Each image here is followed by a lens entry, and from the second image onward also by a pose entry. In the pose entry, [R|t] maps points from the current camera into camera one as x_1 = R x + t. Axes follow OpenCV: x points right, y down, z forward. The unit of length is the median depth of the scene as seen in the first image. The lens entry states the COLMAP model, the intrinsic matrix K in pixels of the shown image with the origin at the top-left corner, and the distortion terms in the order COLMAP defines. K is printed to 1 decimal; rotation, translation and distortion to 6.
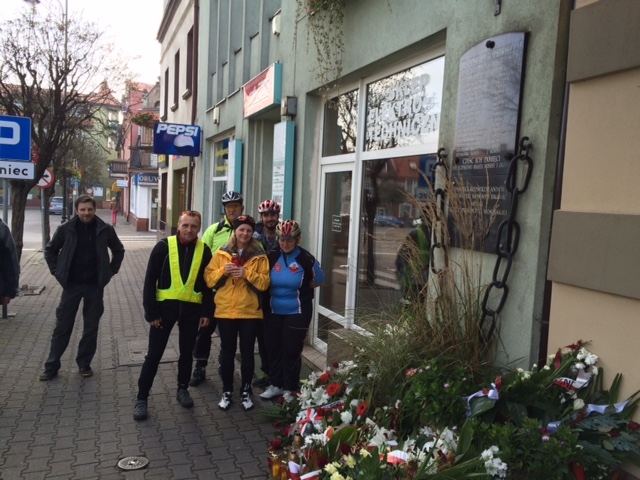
lens RADIAL K [[543.6, 0, 308.2], [0, 543.6, 238.3], [0, 0, 1]] dist [0.083512, -0.104788]
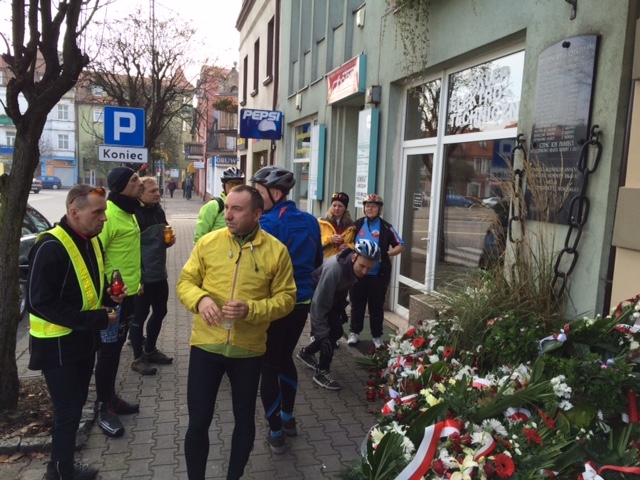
lens RADIAL K [[543.6, 0, 306.9], [0, 543.6, 236.6], [0, 0, 1]] dist [0.083512, -0.104788]
pose [[0.992961, 0.008871, -0.118106, -0.048747], [-0.004990, 0.999439, 0.033116, 0.011354], [0.118334, -0.032293, 0.992449, -0.159742]]
